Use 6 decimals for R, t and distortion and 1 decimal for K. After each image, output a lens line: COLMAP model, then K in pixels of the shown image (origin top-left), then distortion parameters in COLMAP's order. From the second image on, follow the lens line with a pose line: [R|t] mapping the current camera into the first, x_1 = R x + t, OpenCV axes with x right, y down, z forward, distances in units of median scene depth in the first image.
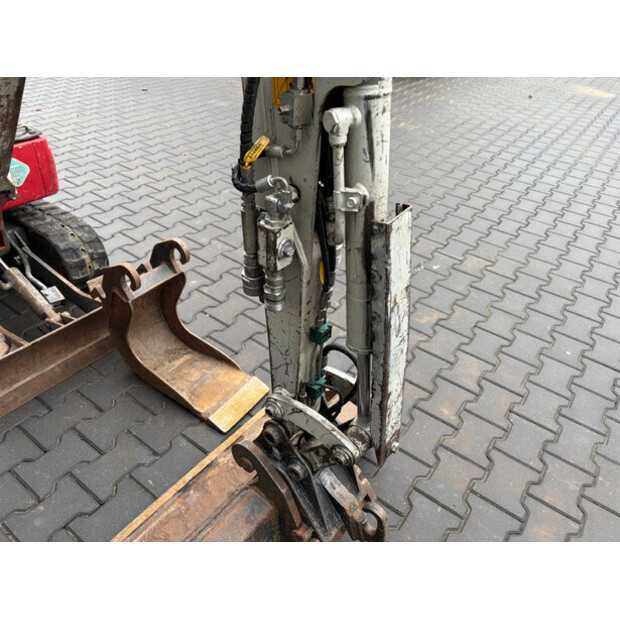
lens RADIAL K [[471.2, 0, 307.6], [0, 471.2, 310.5], [0, 0, 1]] dist [0.043810, -0.045826]
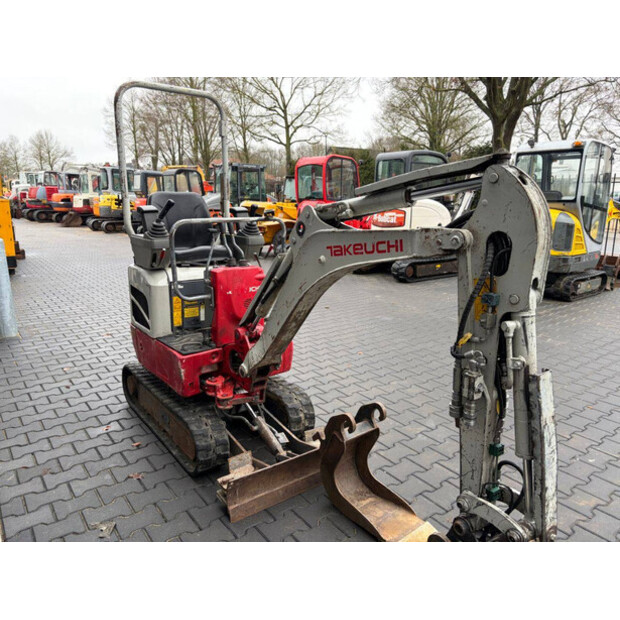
lens RADIAL K [[471.2, 0, 302.9], [0, 471.2, 300.2], [0, 0, 1]] dist [0.043810, -0.045826]
pose [[0.955458, 0.017105, -0.294632, -0.073757], [-0.143700, 0.898950, -0.413812, 0.194608], [0.257781, 0.437718, 0.861366, -0.431211]]
